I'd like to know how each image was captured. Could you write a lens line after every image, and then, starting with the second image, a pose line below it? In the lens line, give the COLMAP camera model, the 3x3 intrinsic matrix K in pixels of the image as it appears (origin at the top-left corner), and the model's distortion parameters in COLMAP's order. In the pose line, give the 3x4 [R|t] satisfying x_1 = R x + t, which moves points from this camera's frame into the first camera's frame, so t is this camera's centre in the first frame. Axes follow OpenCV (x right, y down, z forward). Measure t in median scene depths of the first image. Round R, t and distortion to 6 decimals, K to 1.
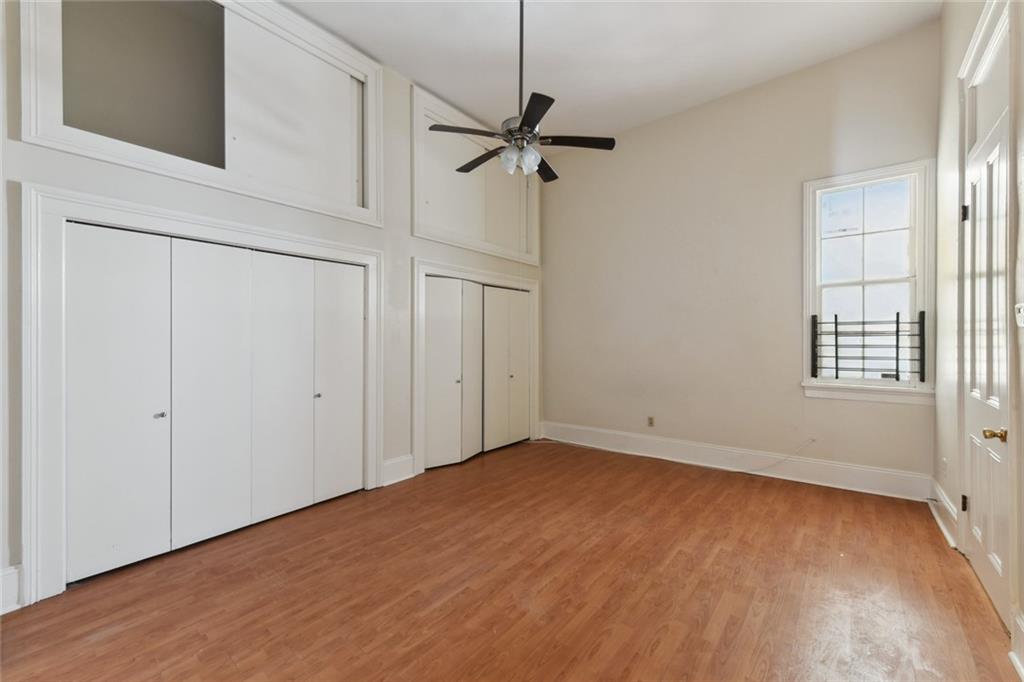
lens RADIAL K [[409.4, 0, 515.1], [0, 409.4, 337.7], [0, 0, 1]] dist [0.007477, -0.000932]
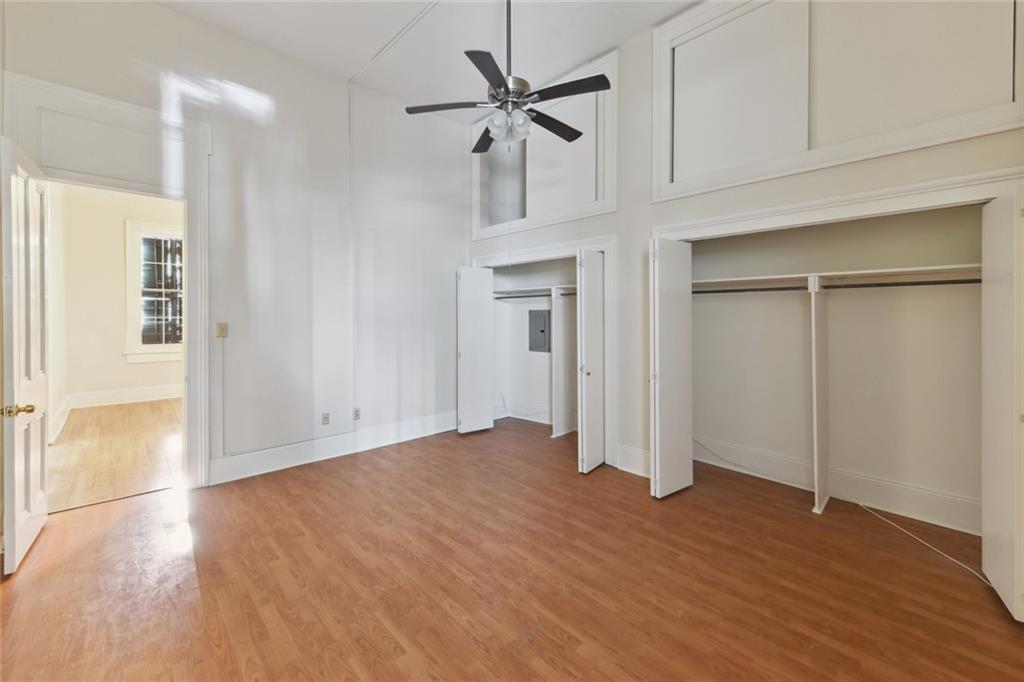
lens RADIAL K [[409.4, 0, 510.9], [0, 409.4, 316.0], [0, 0, 1]] dist [0.007477, -0.000932]
pose [[-0.124855, -0.003005, -0.992170, 0.998227], [0.001283, 0.999994, -0.003190, -0.014630], [0.992174, -0.001671, -0.124850, 1.208702]]
